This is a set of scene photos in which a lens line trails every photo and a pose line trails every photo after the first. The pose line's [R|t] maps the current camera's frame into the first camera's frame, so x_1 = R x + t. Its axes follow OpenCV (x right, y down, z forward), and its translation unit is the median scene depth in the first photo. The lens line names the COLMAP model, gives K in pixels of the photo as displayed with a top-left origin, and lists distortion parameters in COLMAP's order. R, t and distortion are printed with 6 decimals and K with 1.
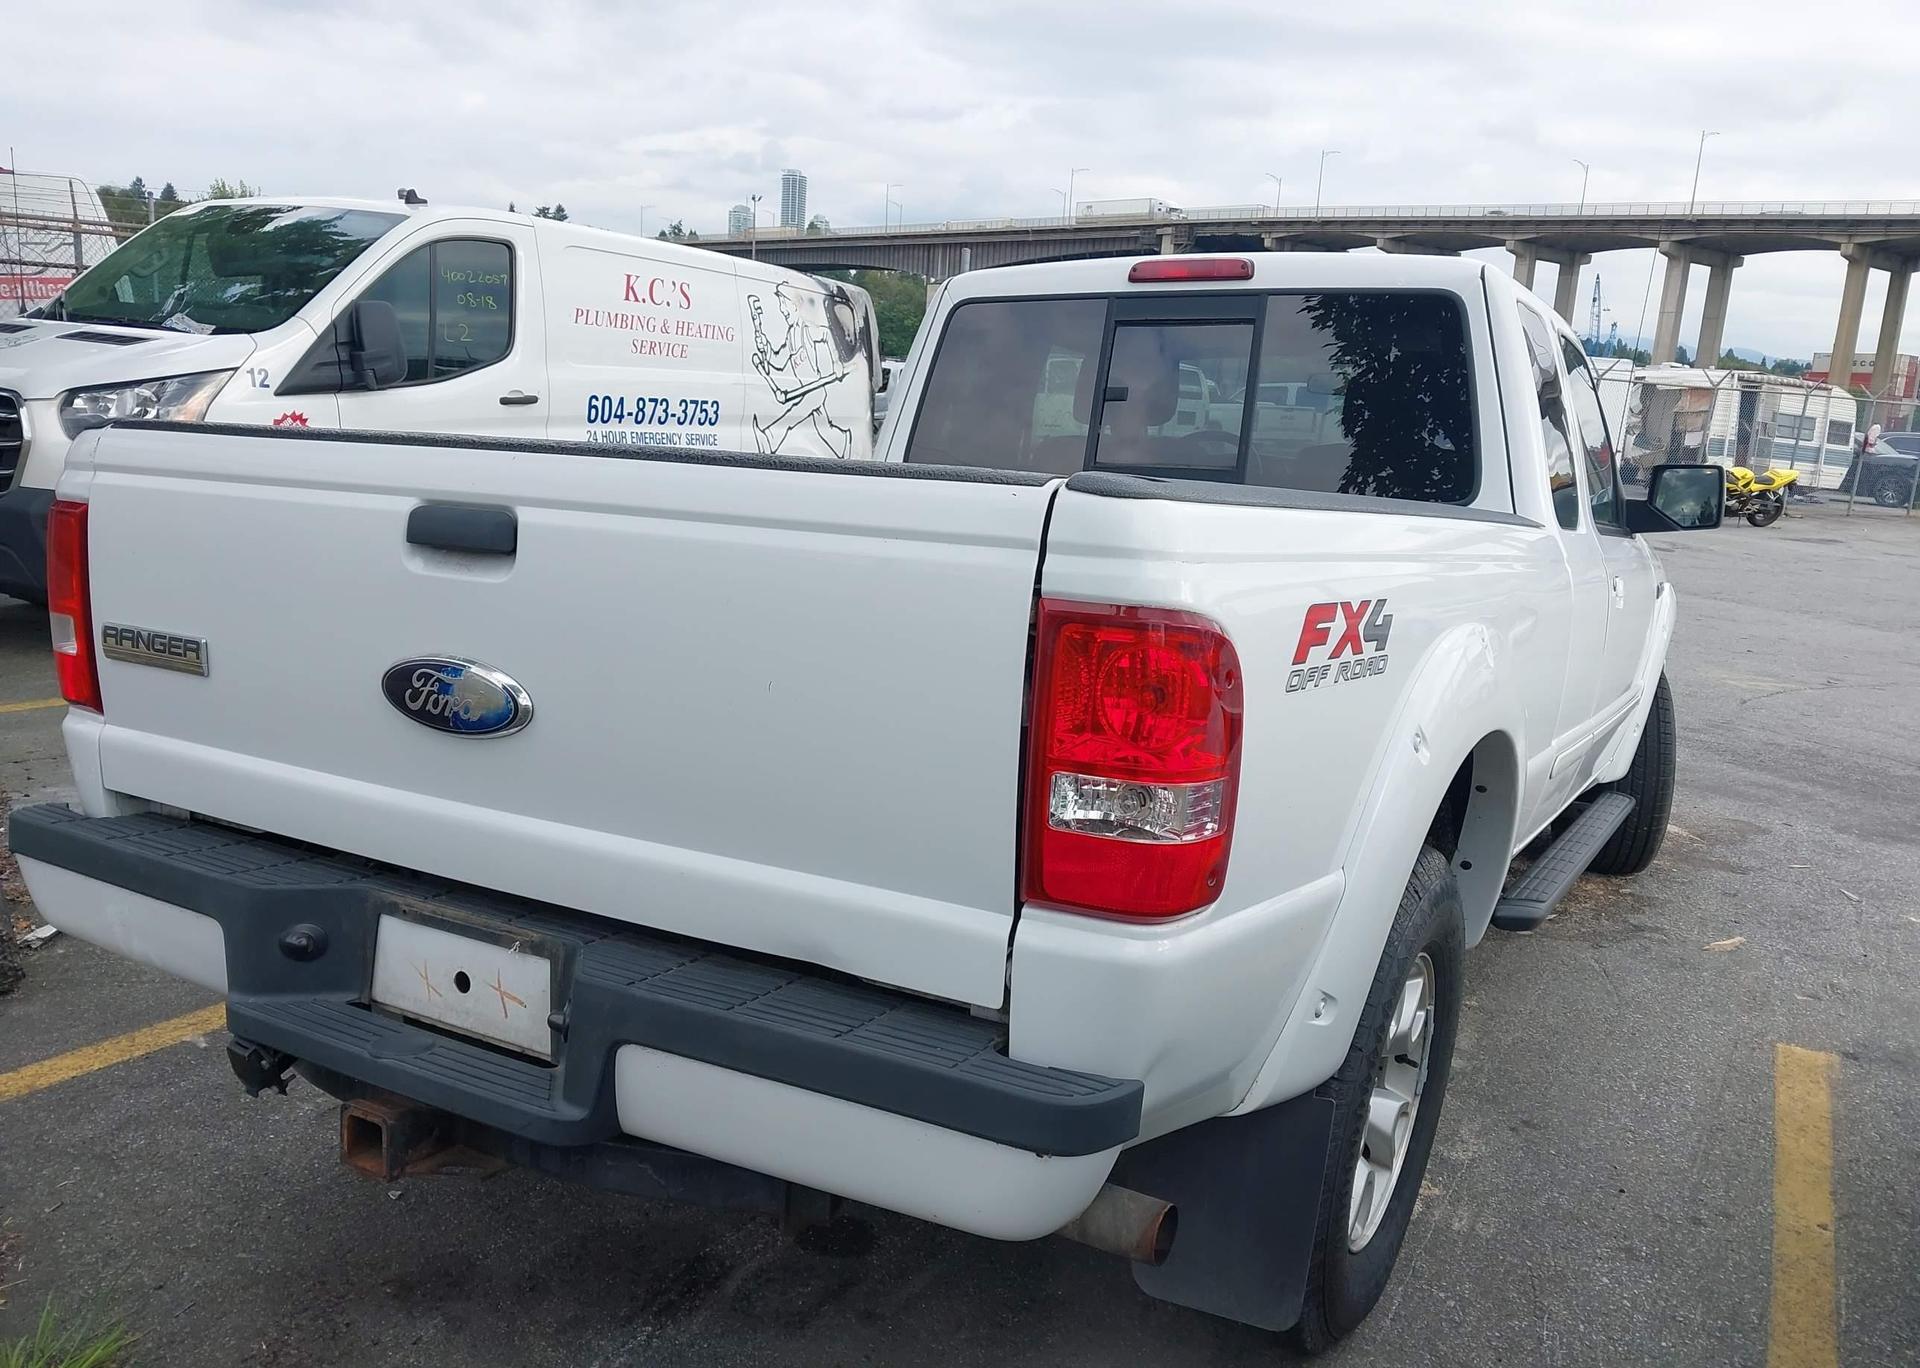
lens RADIAL K [[1546.5, 0, 960.7], [0, 1546.5, 688.1], [0, 0, 1]] dist [0.018099, -0.012191]
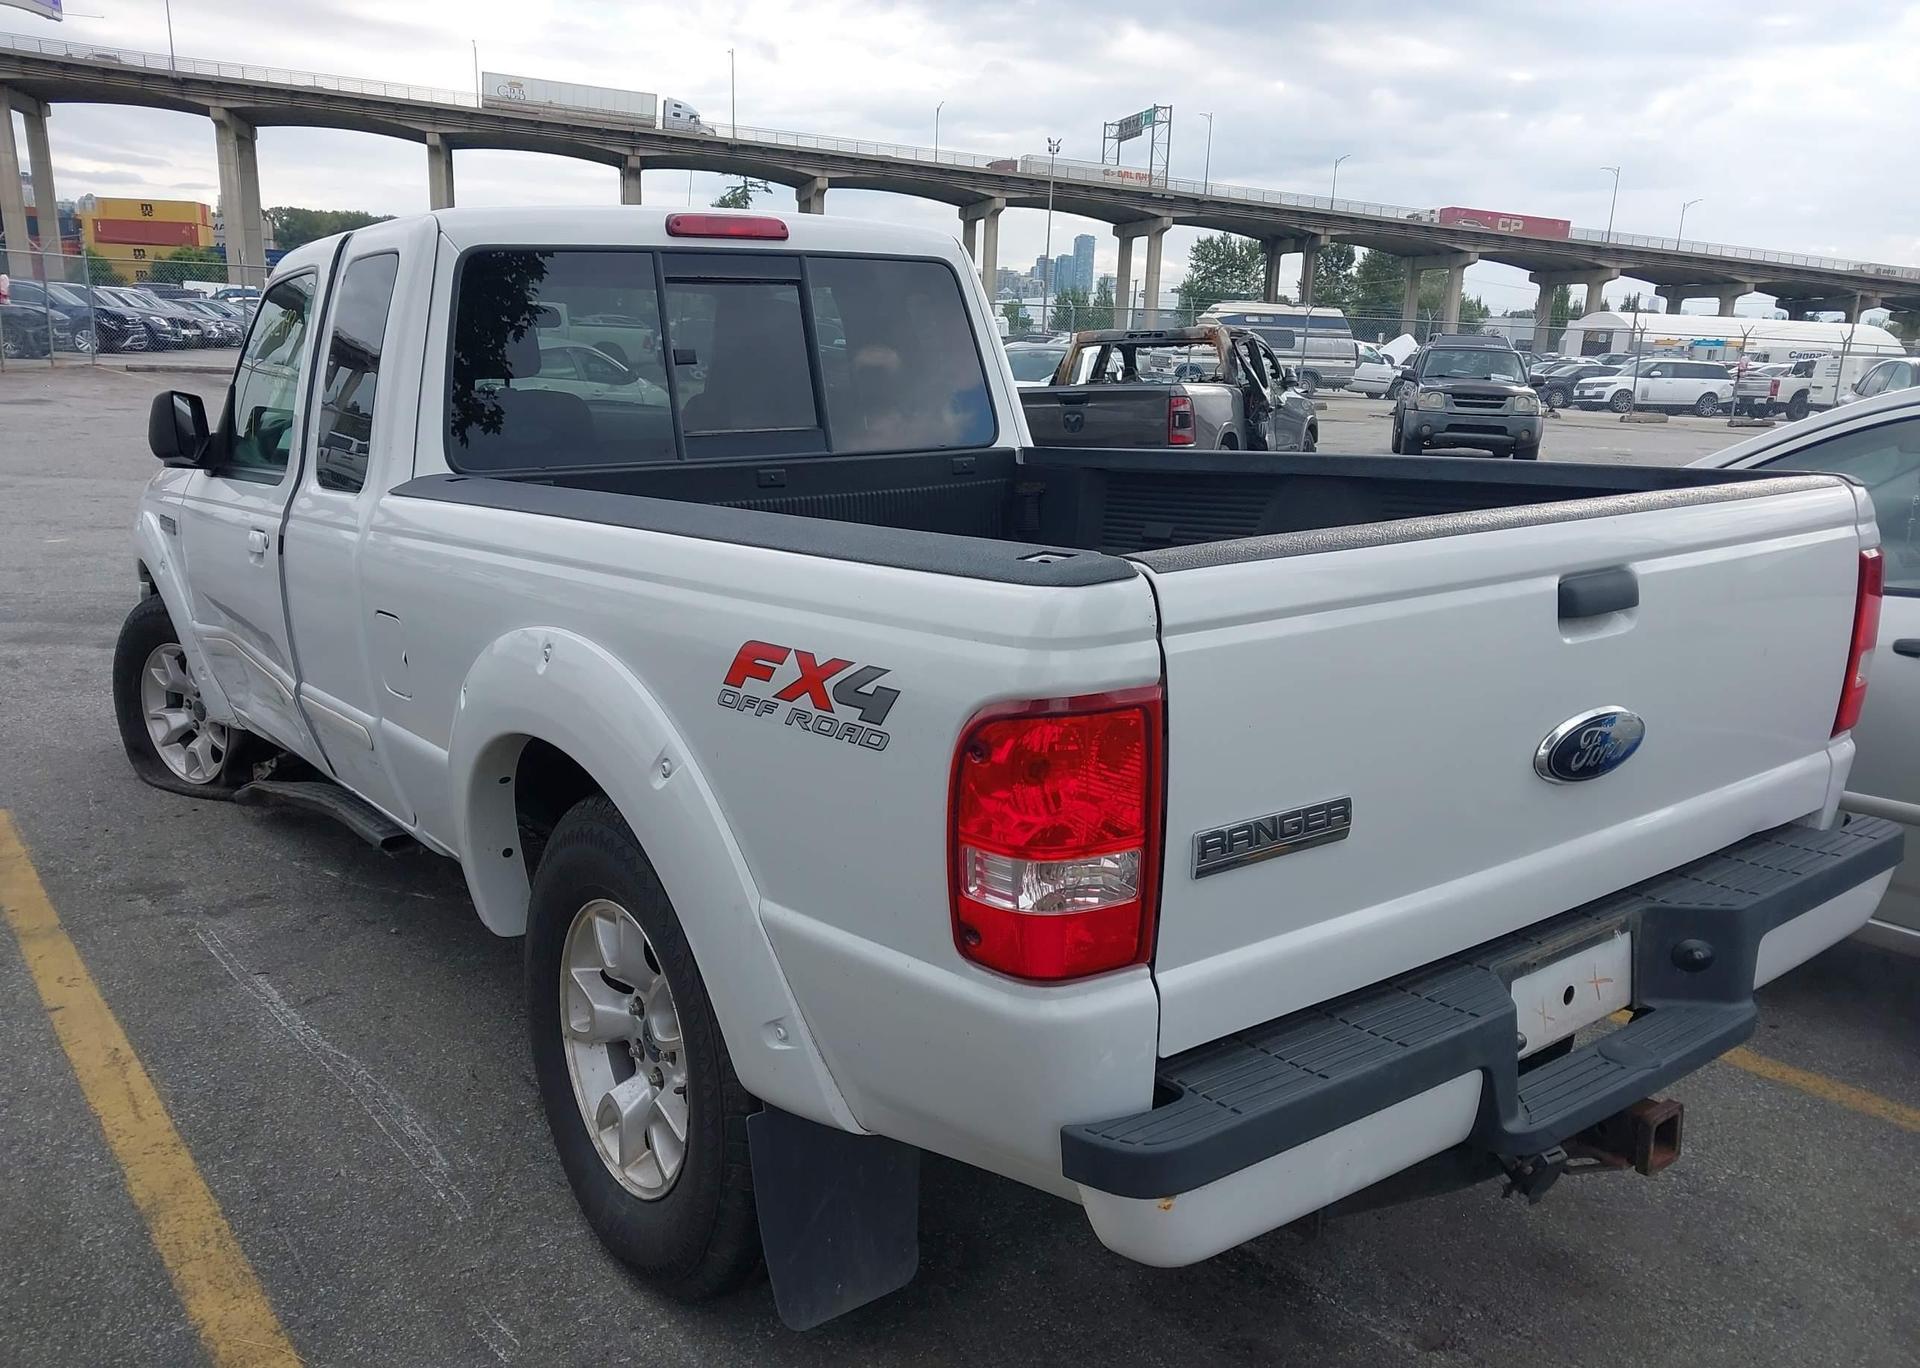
lens RADIAL K [[1551.0, 0, 960.0], [0, 1551.0, 684.0], [0, 0, 1]] dist [0.012536, -0.002811]
pose [[0.388697, -0.250881, 0.886552, -0.930081], [0.159284, 0.966024, 0.203534, -0.210432], [-0.907493, 0.062100, 0.415452, 0.601005]]
